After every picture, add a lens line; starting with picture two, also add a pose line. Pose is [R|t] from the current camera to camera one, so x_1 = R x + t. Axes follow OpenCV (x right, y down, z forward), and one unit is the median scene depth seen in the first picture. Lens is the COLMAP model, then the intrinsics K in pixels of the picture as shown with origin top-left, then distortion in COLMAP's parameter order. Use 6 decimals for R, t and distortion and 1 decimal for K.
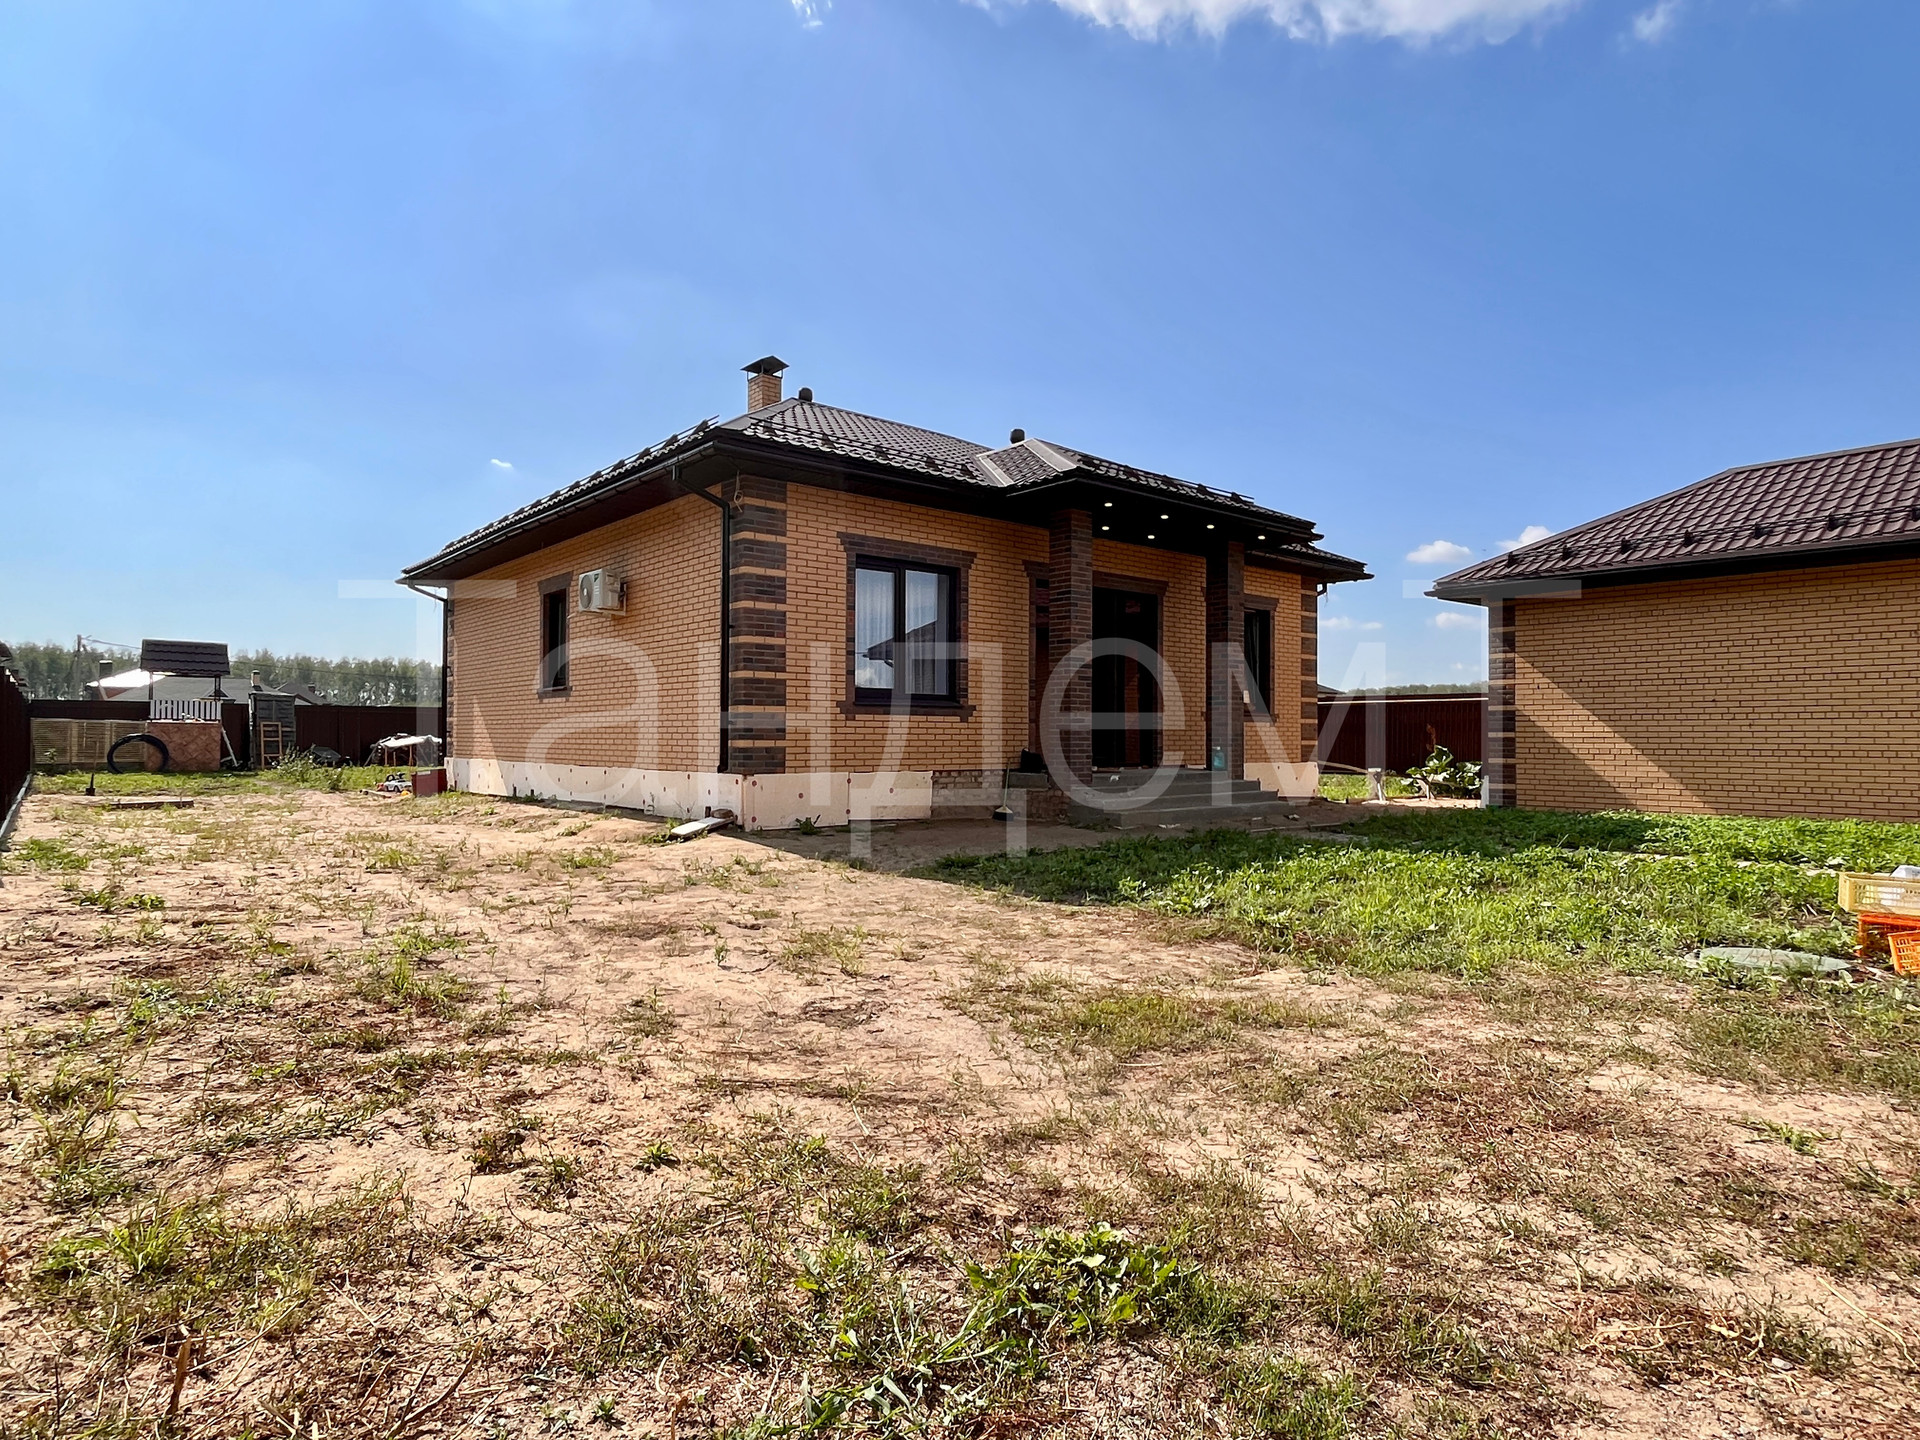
lens RADIAL K [[1082.7, 0, 960.0], [0, 1082.7, 720.0], [0, 0, 1]] dist [-0.001149, 0.000906]
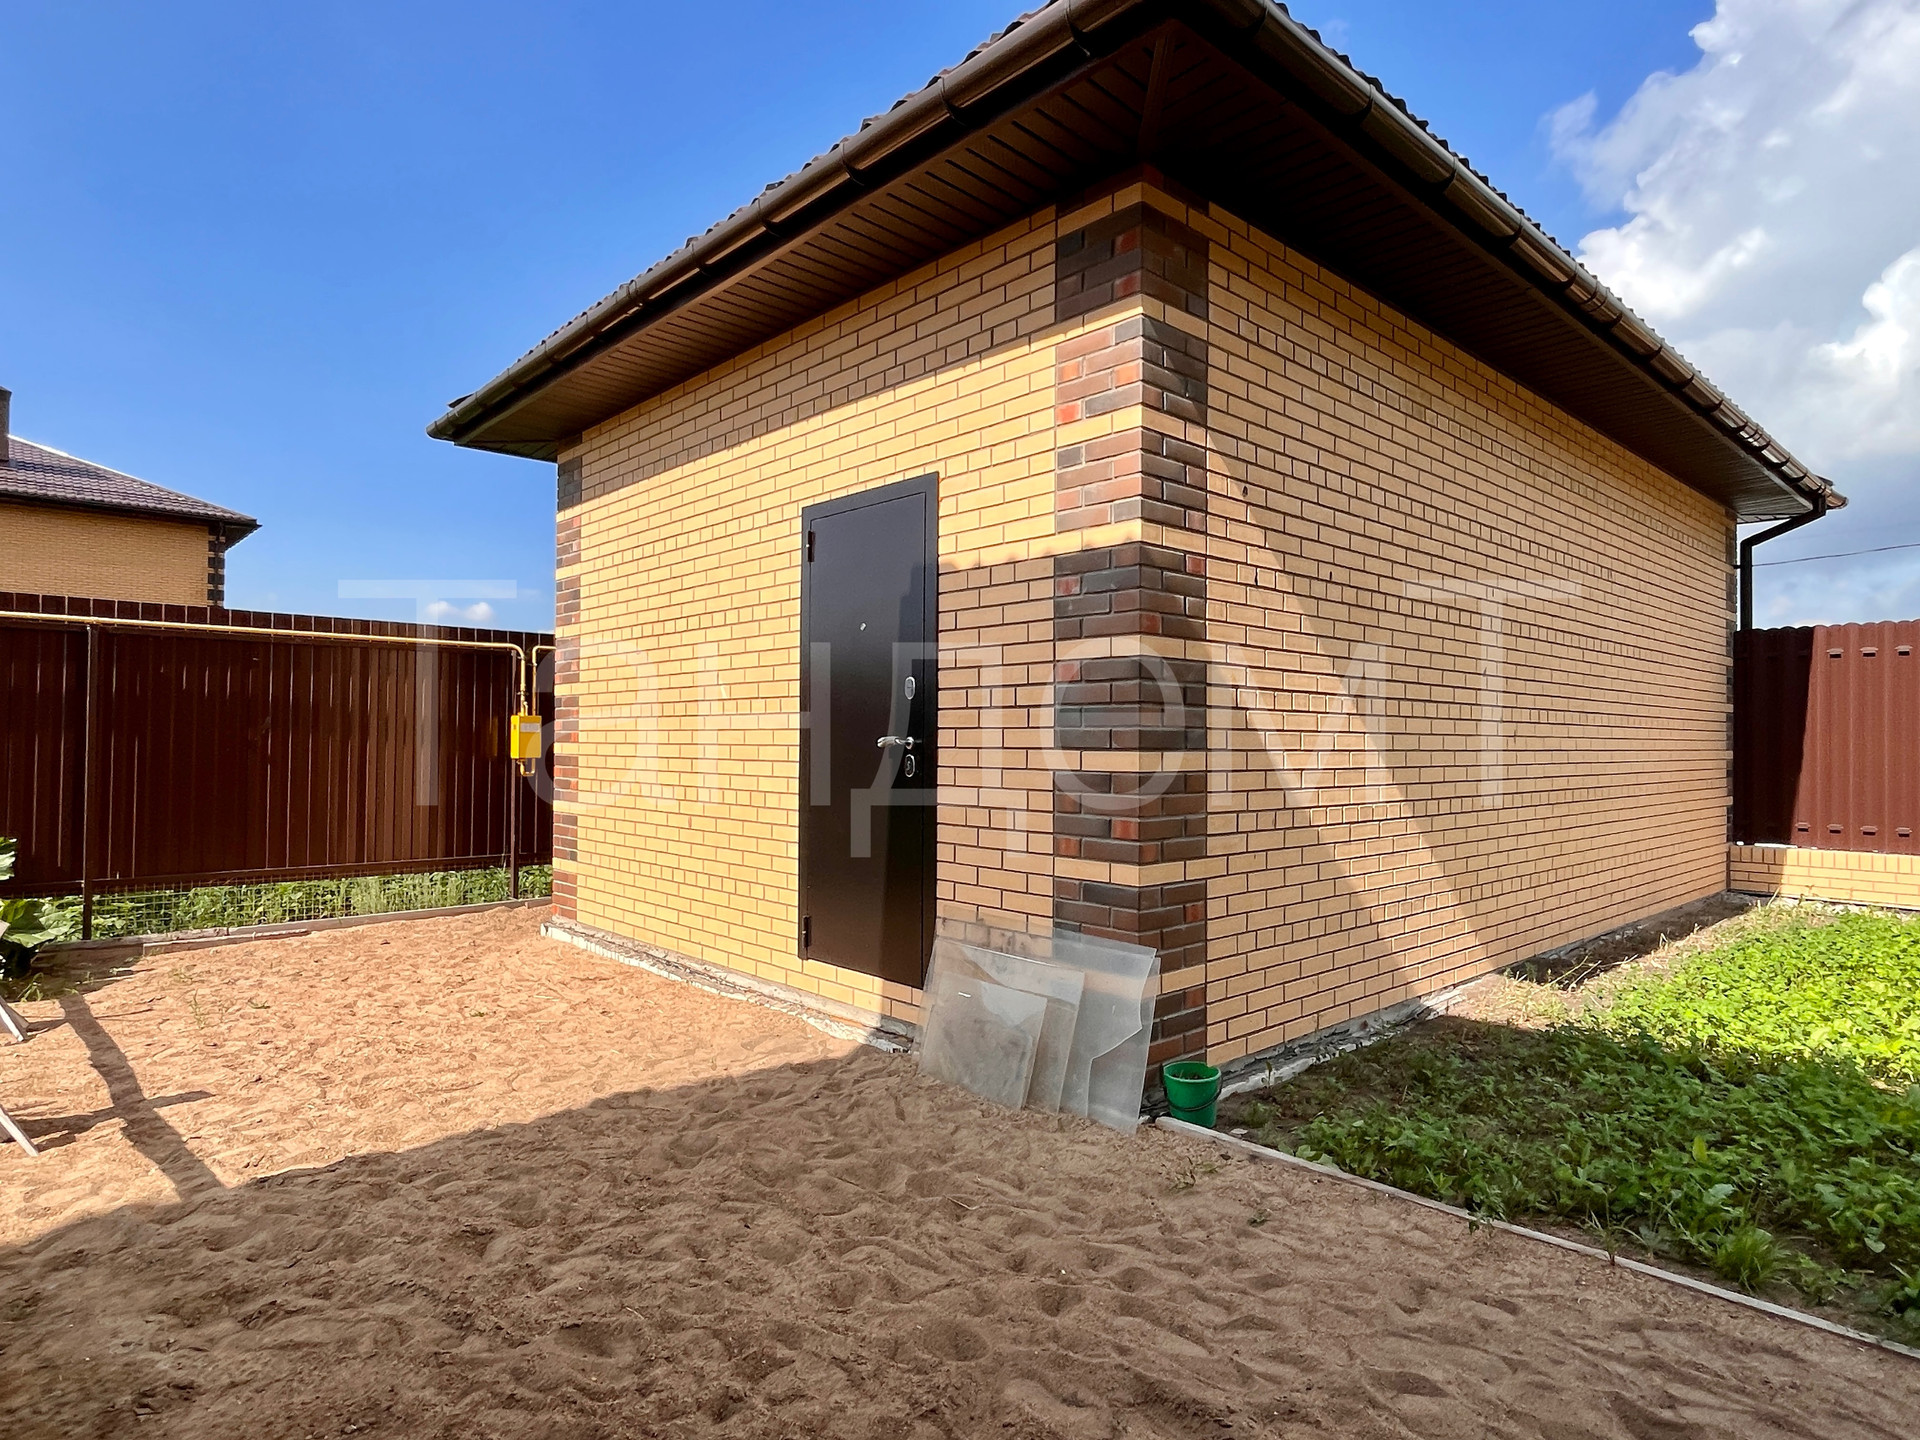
lens RADIAL K [[1082.7, 0, 960.0], [0, 1082.7, 720.0], [0, 0, 1]] dist [-0.001149, 0.000906]
pose [[-0.051120, 0.010204, 0.998640, 0.355765], [-0.030506, 0.999465, -0.011774, 0.011393], [-0.998227, -0.031066, -0.050781, 1.411048]]
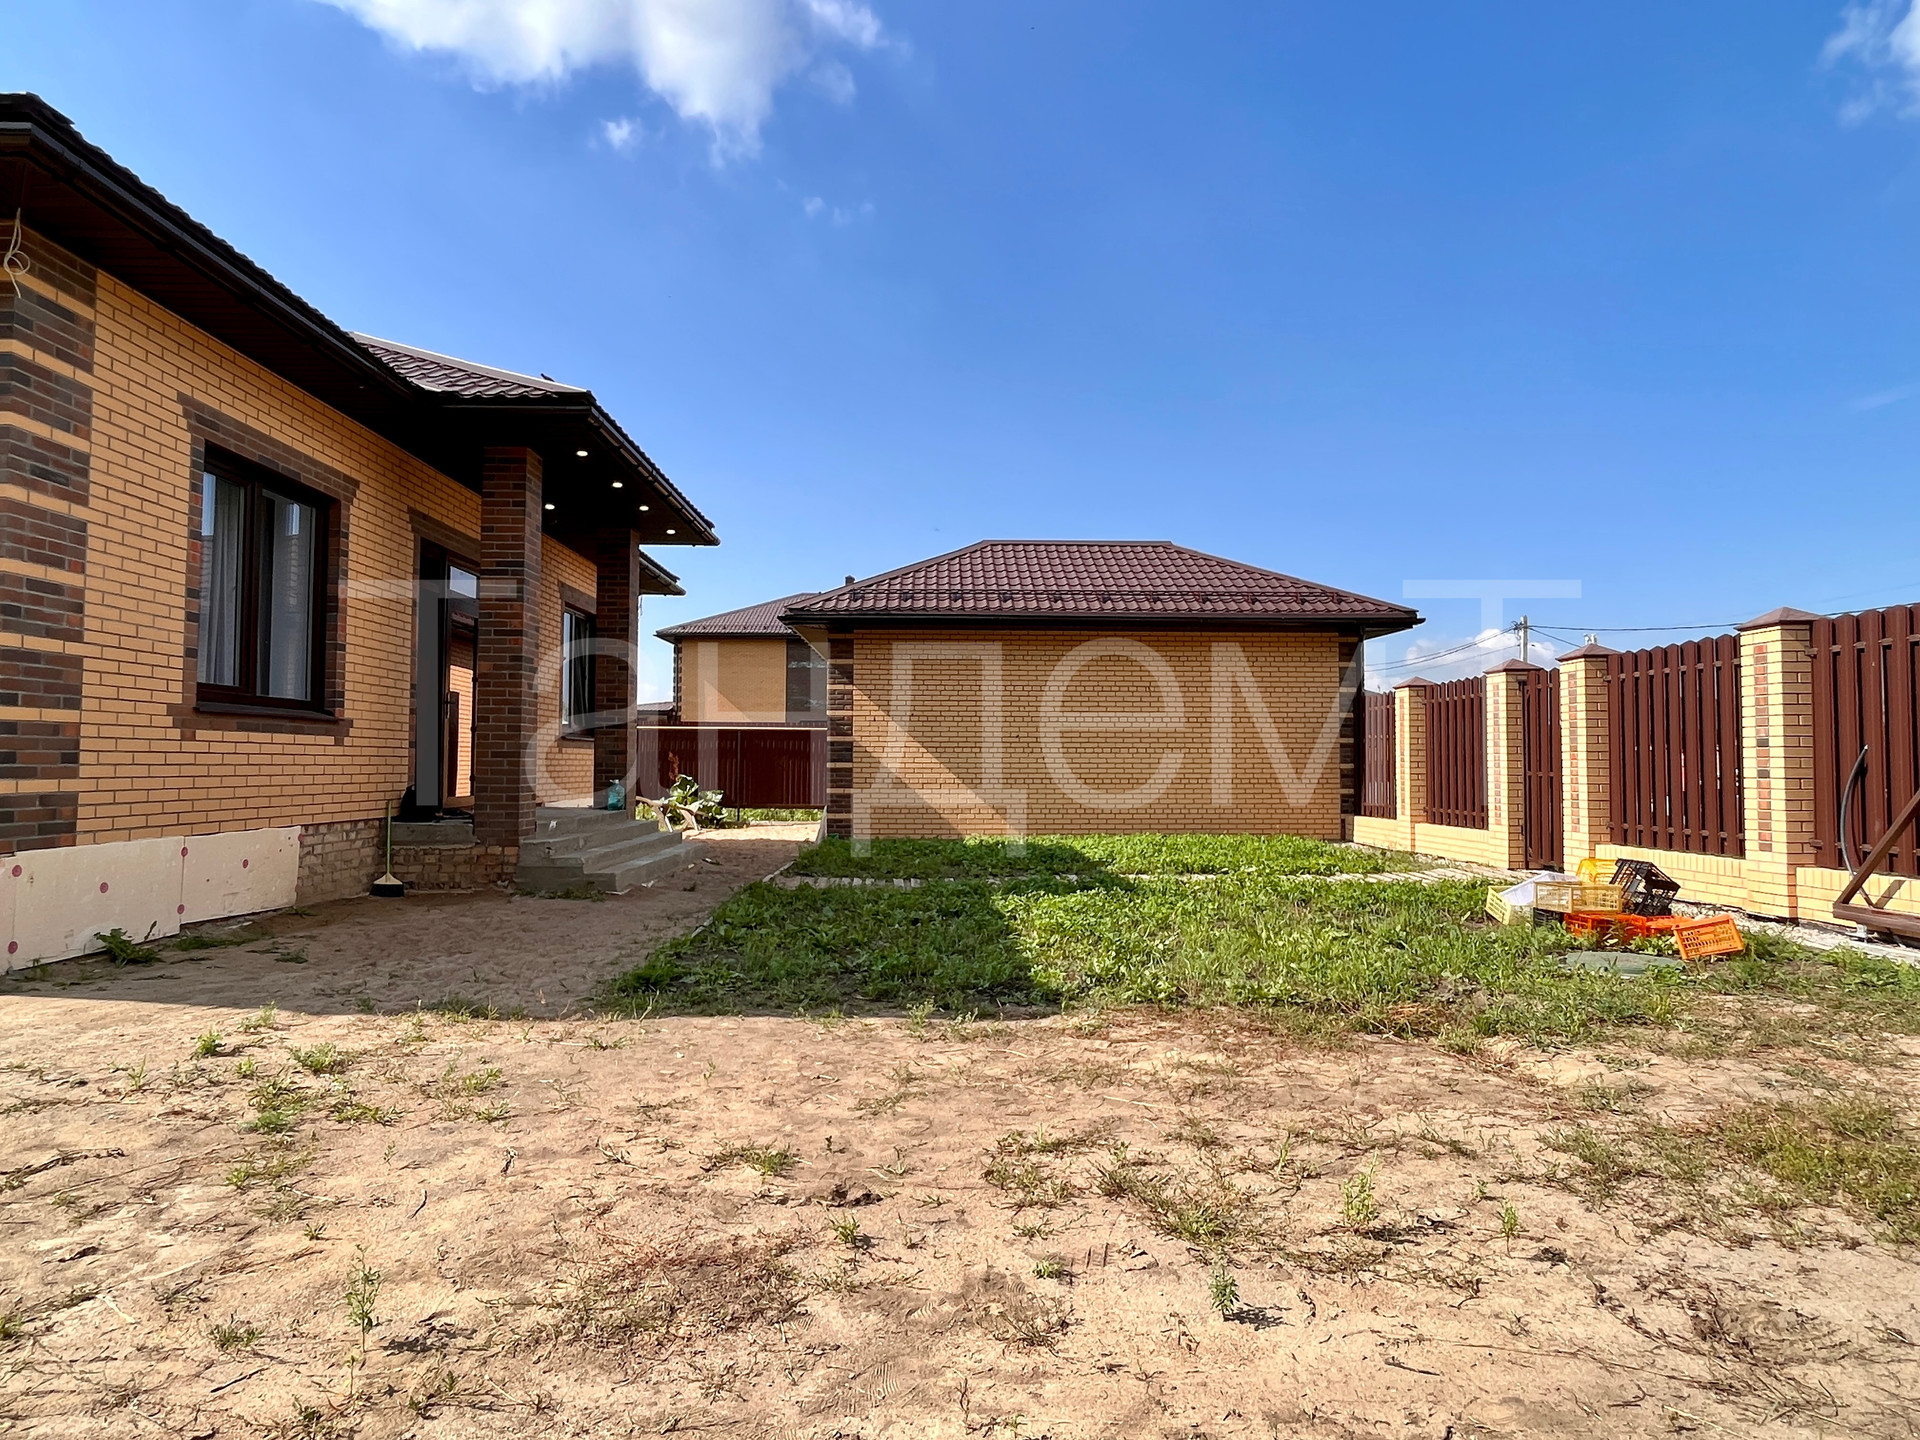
lens RADIAL K [[1082.7, 0, 960.0], [0, 1082.7, 720.0], [0, 0, 1]] dist [-0.001149, 0.000906]
pose [[0.625983, 0.033878, 0.779100, -0.294385], [-0.016805, 0.999410, -0.029955, -0.000160], [-0.779655, 0.005659, 0.626183, 0.369170]]
